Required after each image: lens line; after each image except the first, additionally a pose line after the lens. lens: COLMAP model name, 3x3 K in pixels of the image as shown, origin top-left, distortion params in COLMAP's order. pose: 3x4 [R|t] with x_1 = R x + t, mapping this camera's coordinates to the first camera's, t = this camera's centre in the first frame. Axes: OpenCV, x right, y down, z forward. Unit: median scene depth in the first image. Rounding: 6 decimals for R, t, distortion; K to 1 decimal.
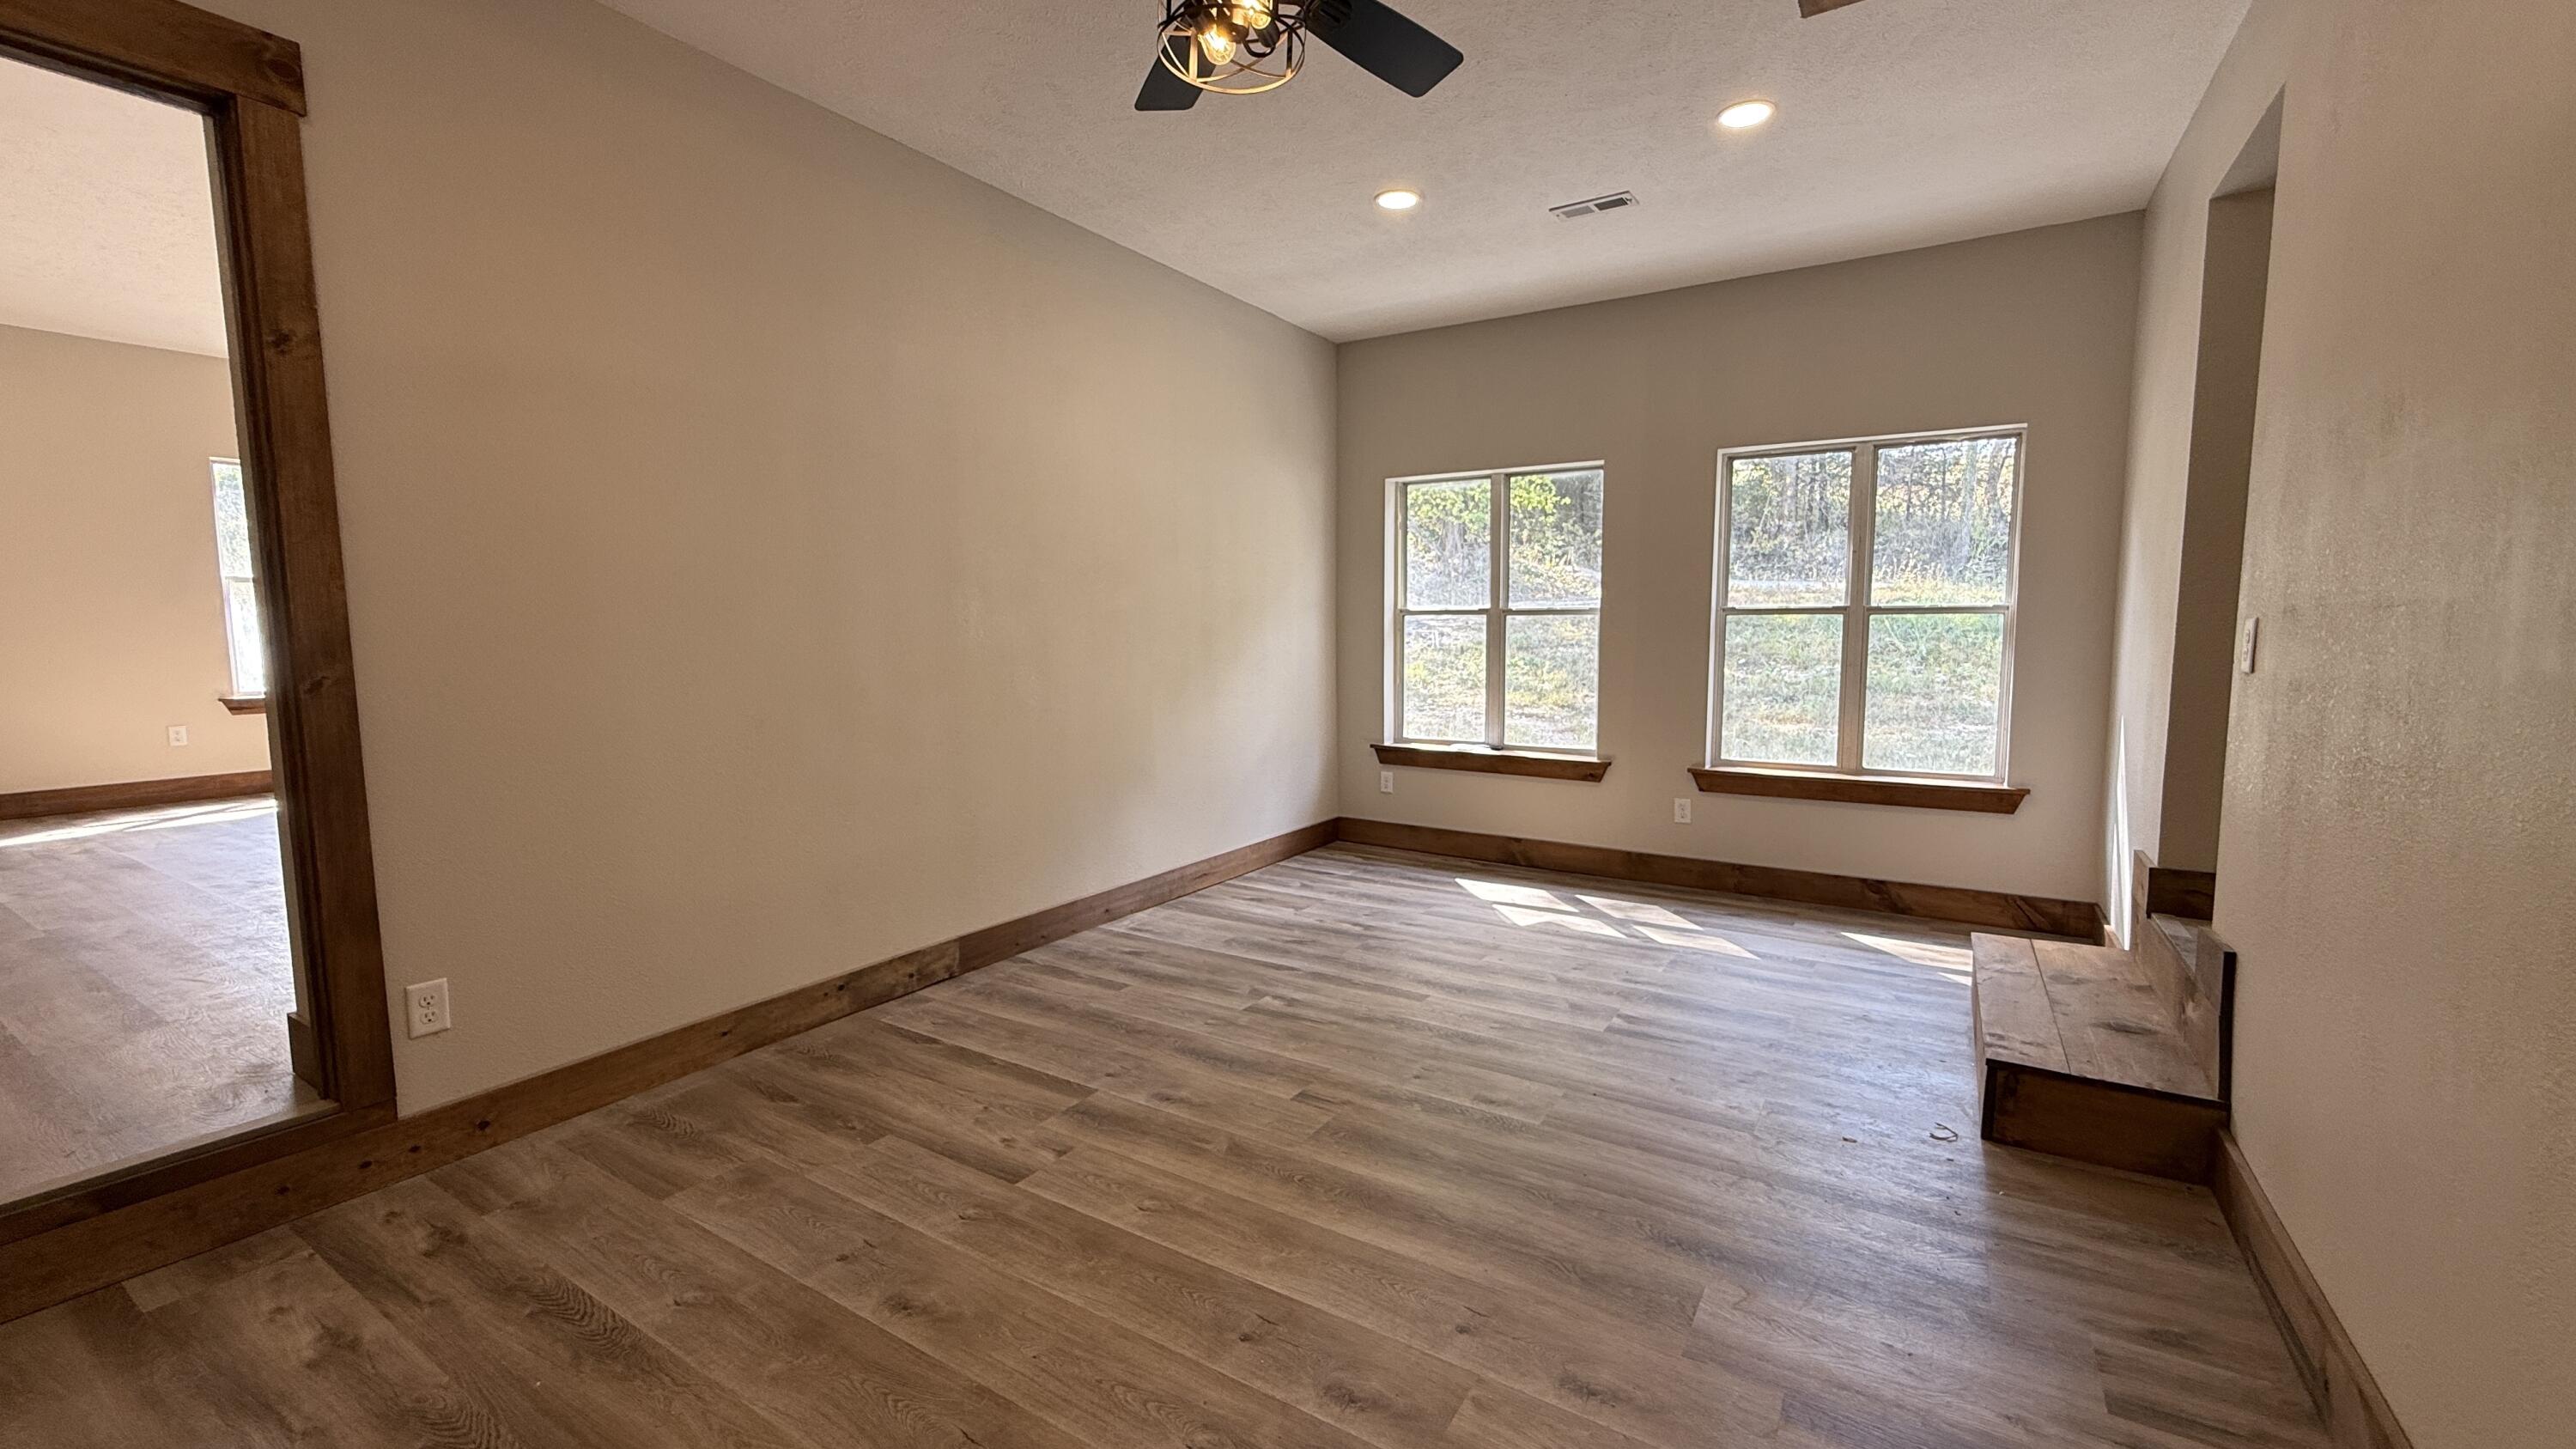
lens RADIAL K [[1028.8, 0, 1283.4], [0, 1028.8, 725.0], [0, 0, 1]] dist [0.002169, 0.000096]
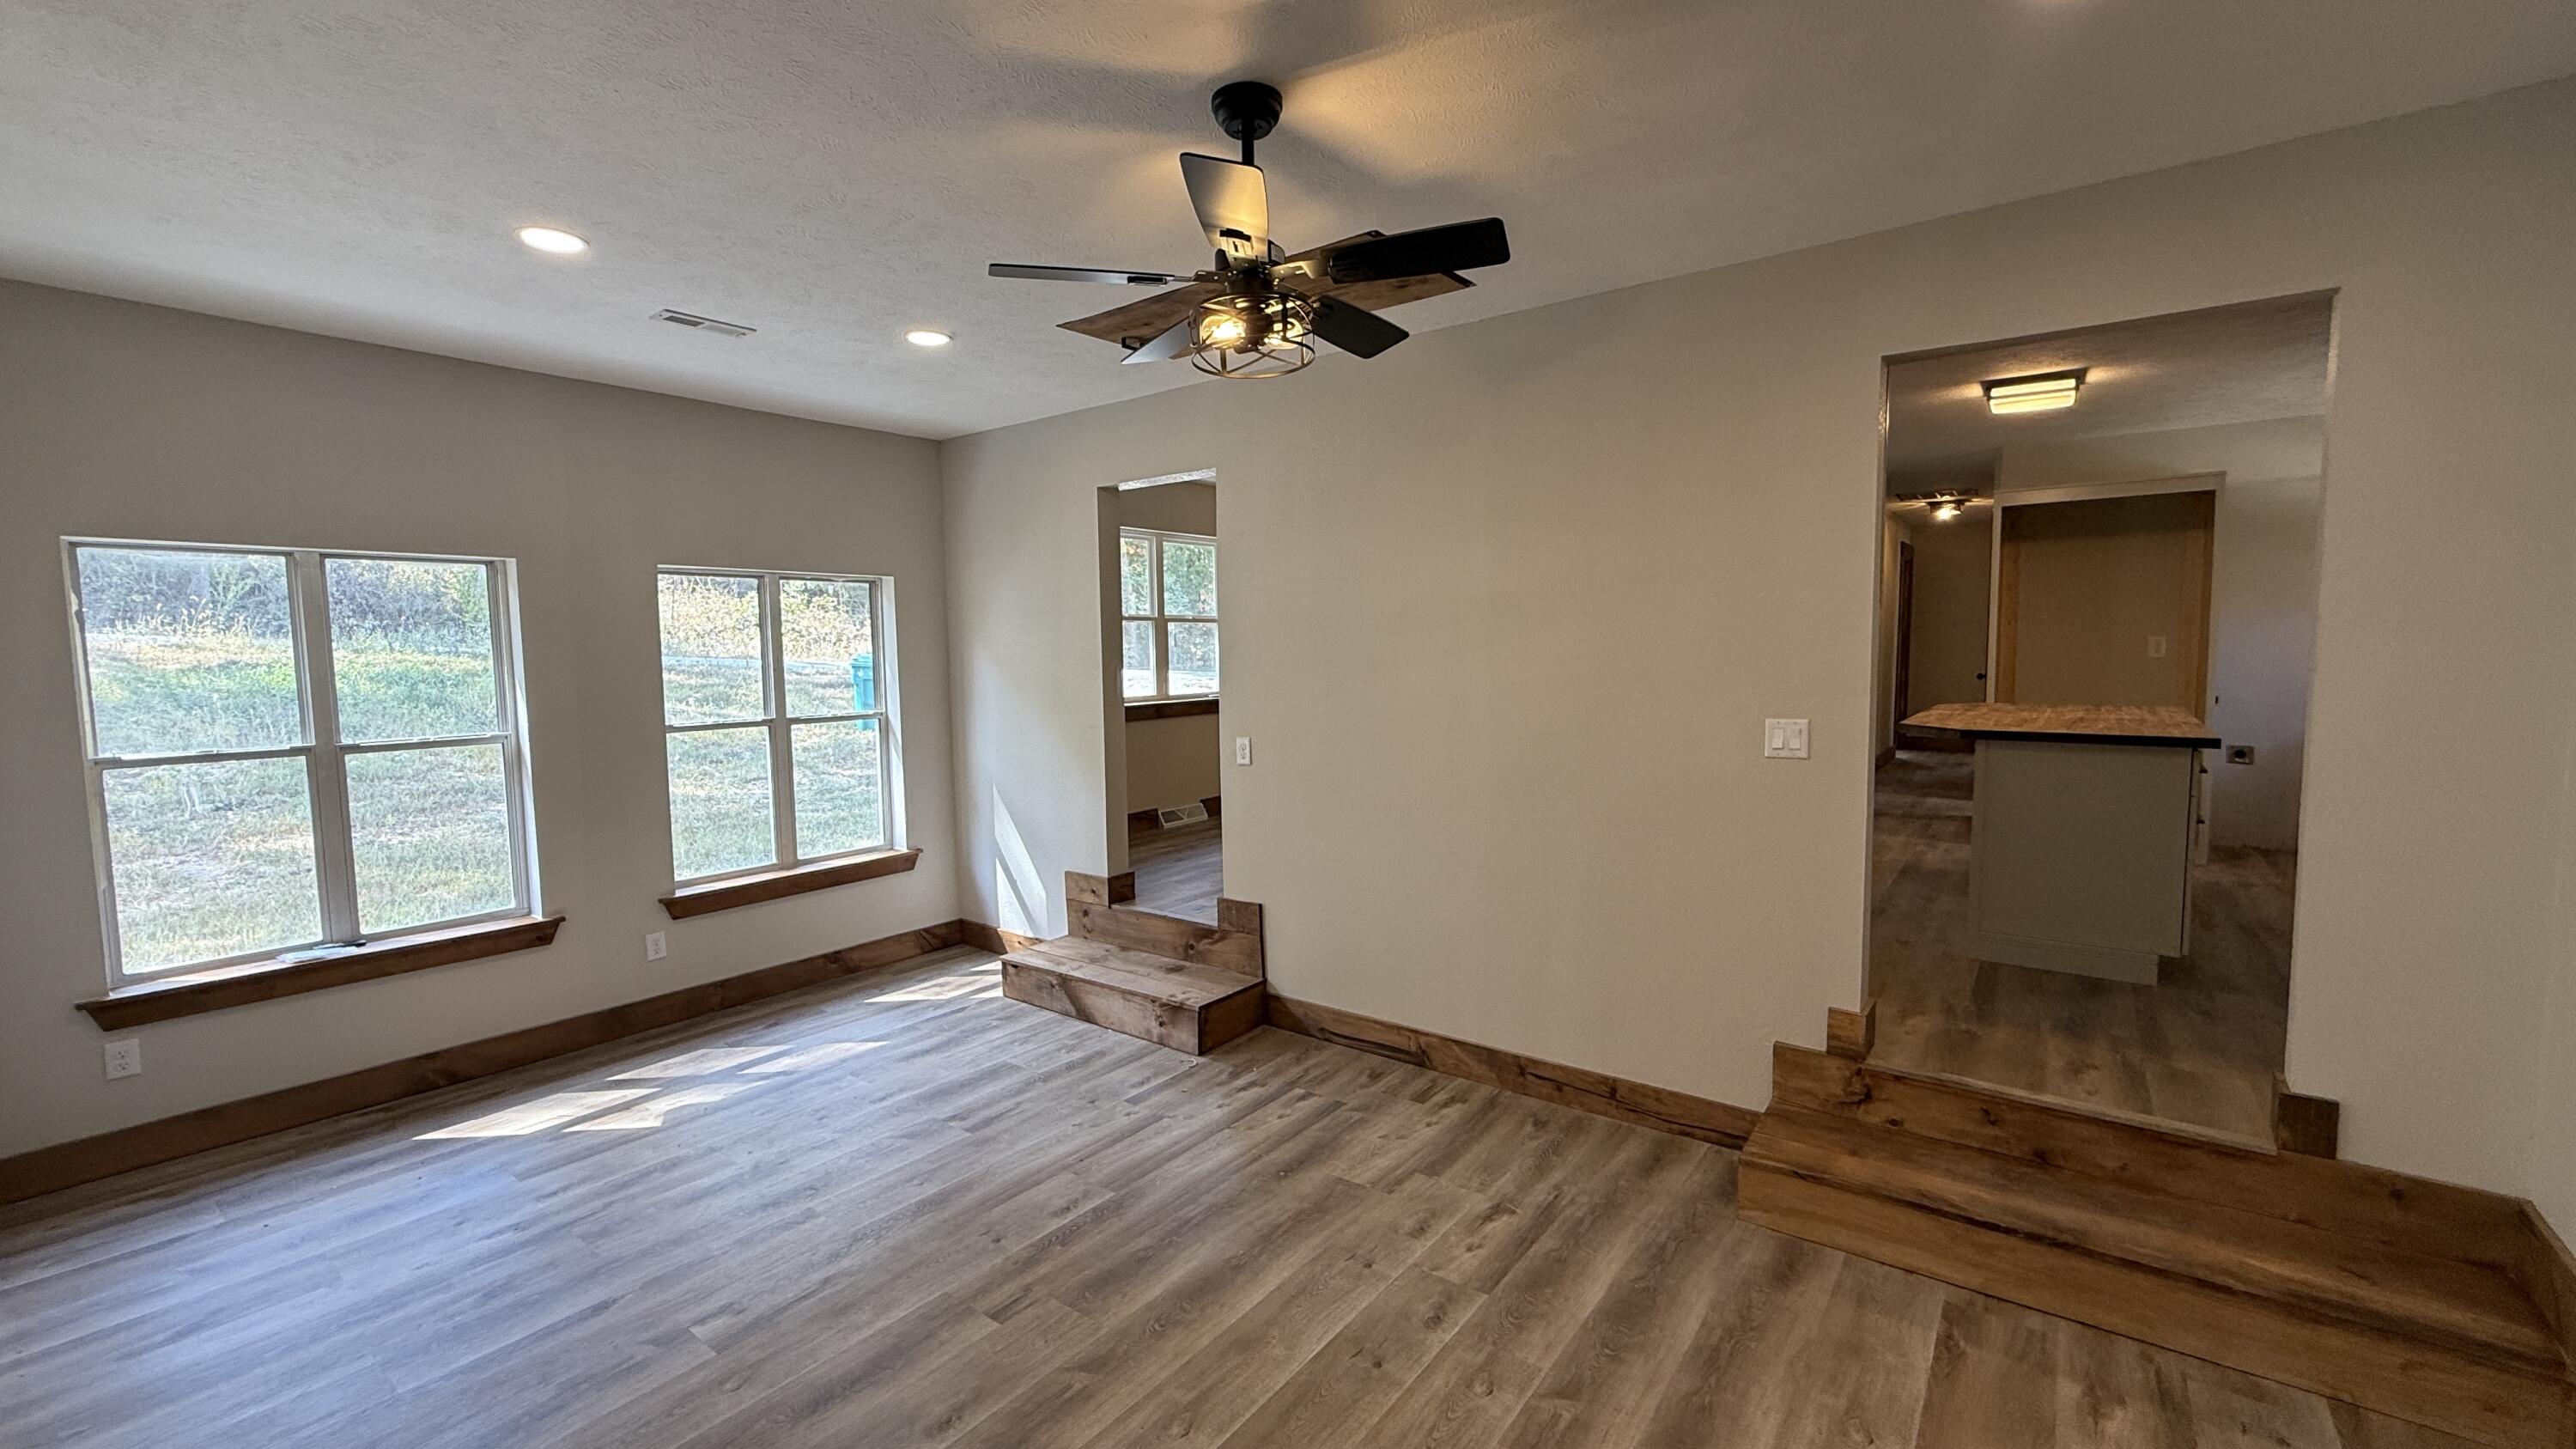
lens RADIAL K [[1028.8, 0, 1281.2], [0, 1028.8, 725.7], [0, 0, 1]] dist [0.002169, 0.000096]
pose [[0.089717, -0.075535, 0.993099, -0.542330], [0.108775, 0.991898, 0.065617, -0.131118], [-0.990009, 0.102138, 0.097207, 0.383116]]
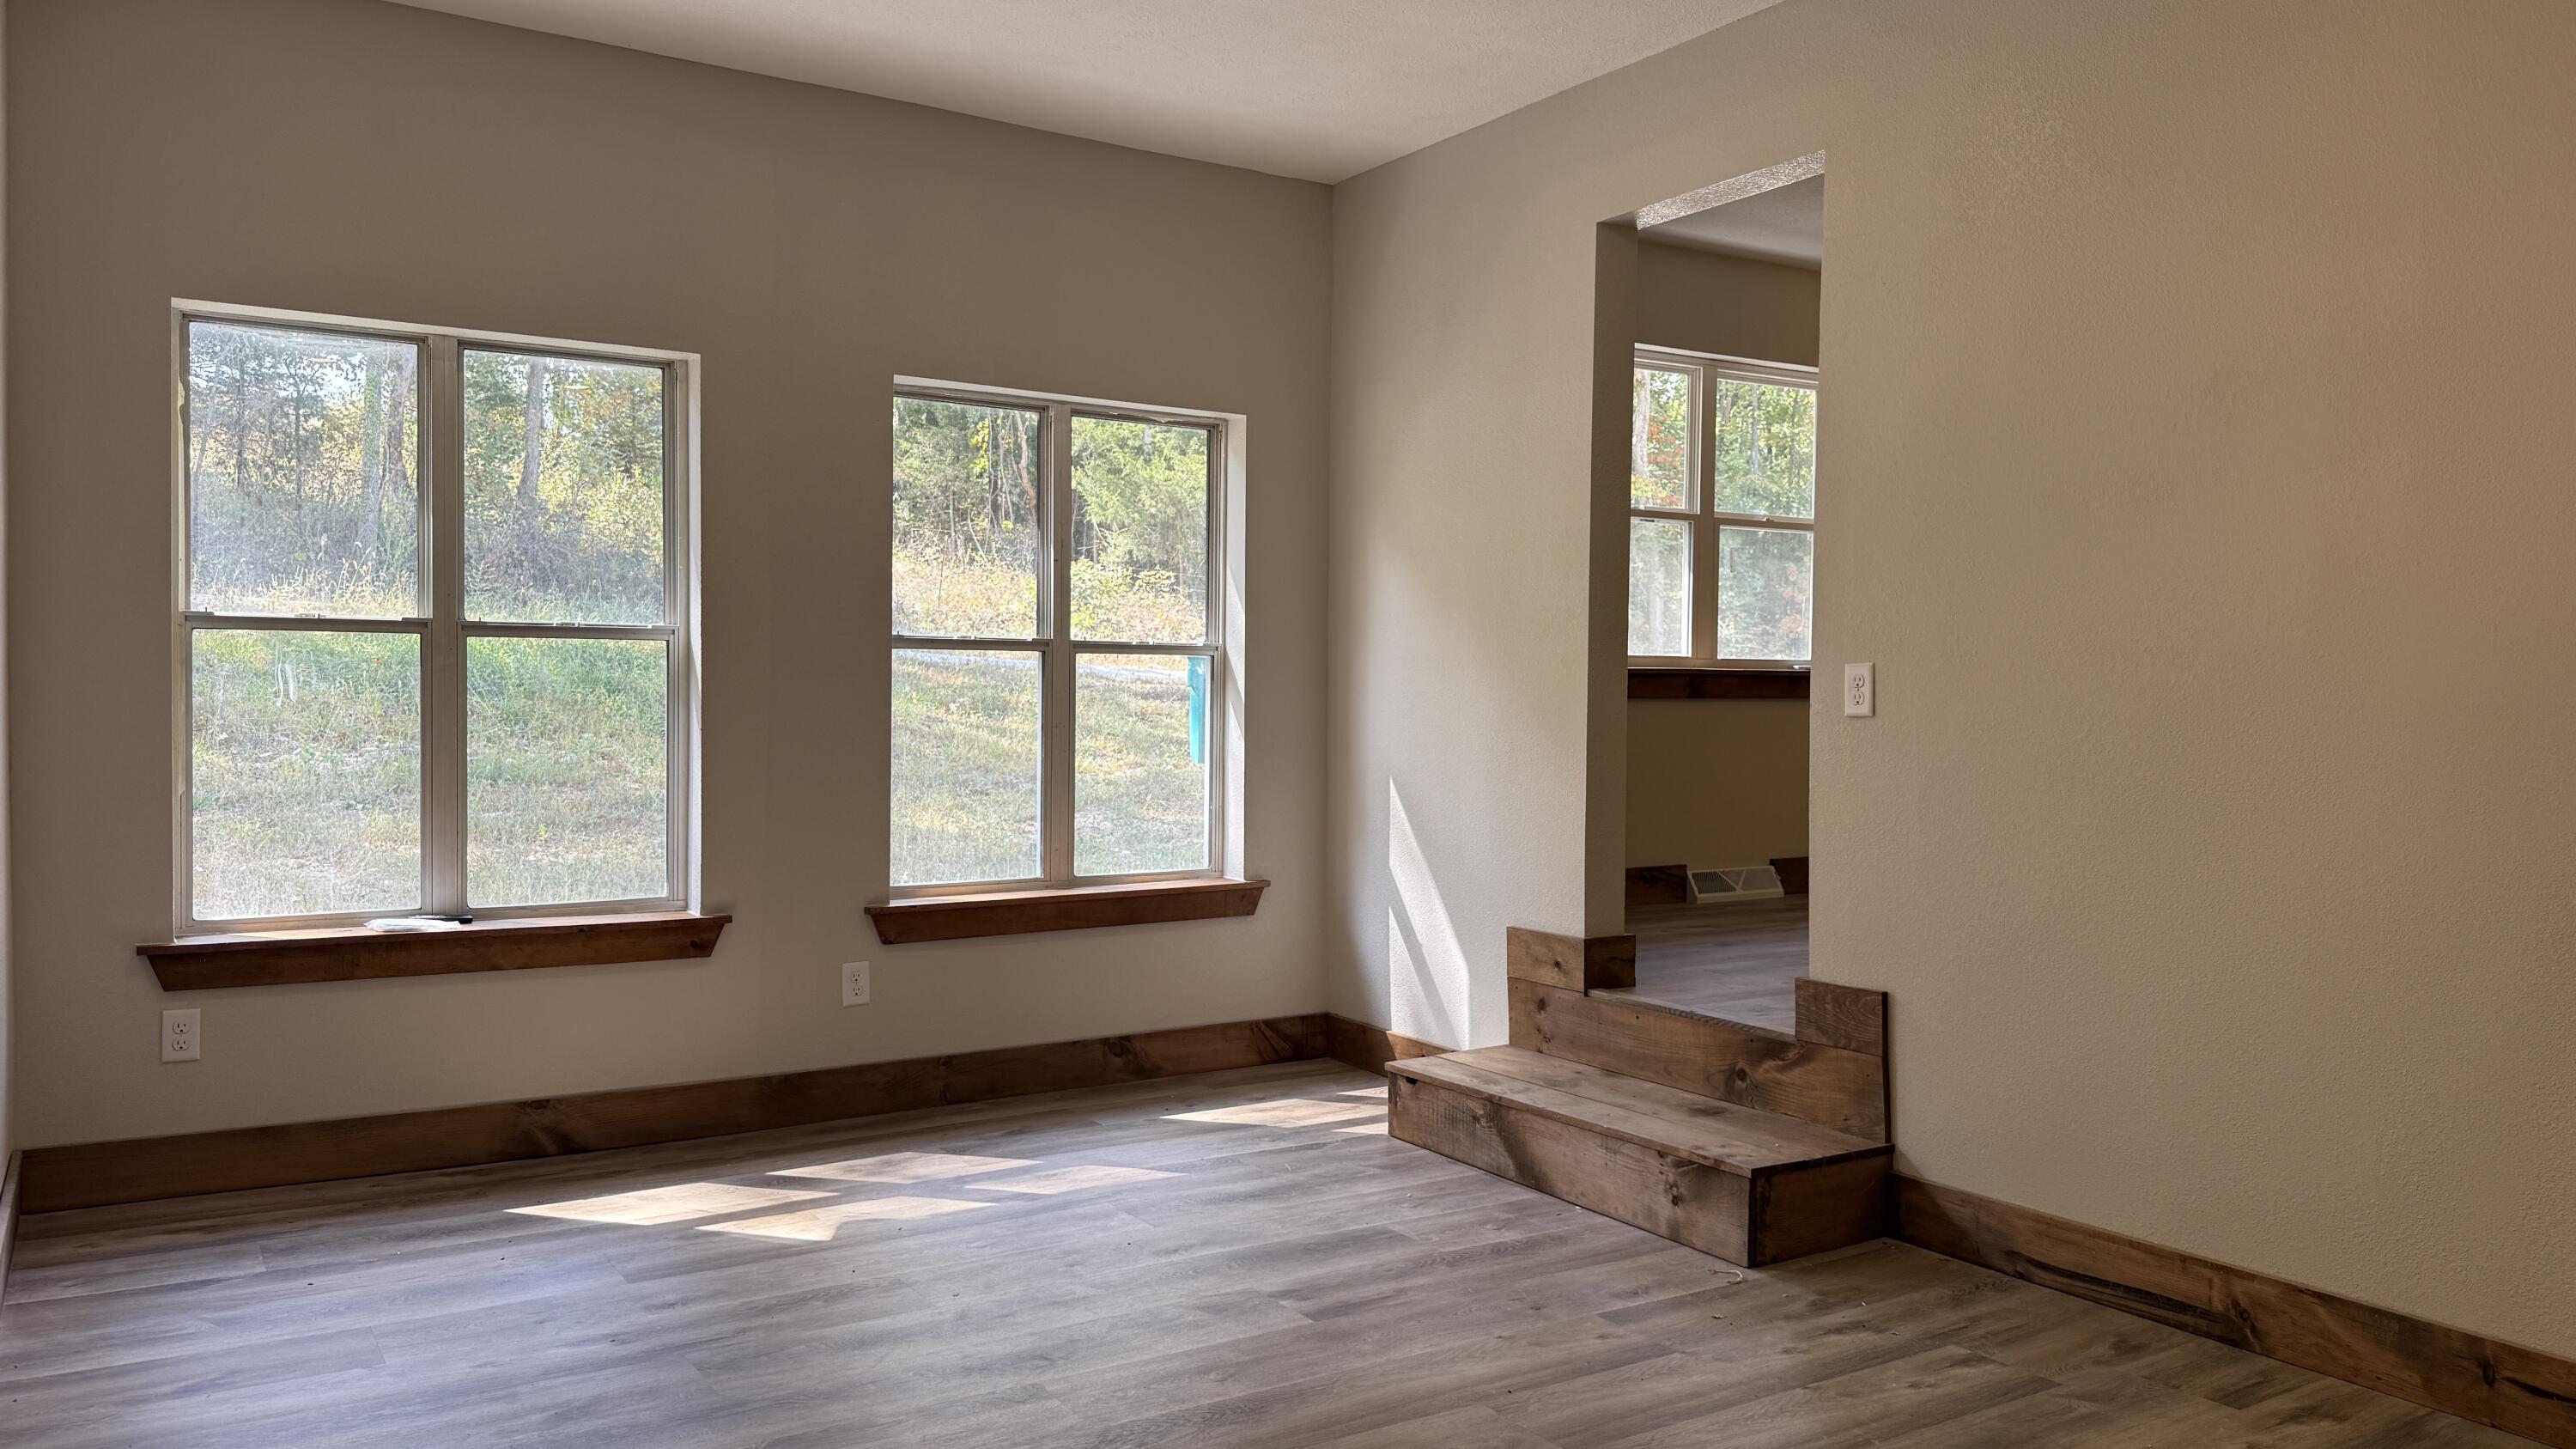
lens RADIAL K [[1815.6, 0, 1279.3], [0, 1815.6, 714.0], [0, 0, 1]] dist [0.065707, -0.084962]
pose [[0.423631, -0.009456, 0.905786, -0.502587], [0.075248, 0.996857, -0.024787, -0.027243], [-0.902704, 0.078659, 0.423010, 0.395525]]
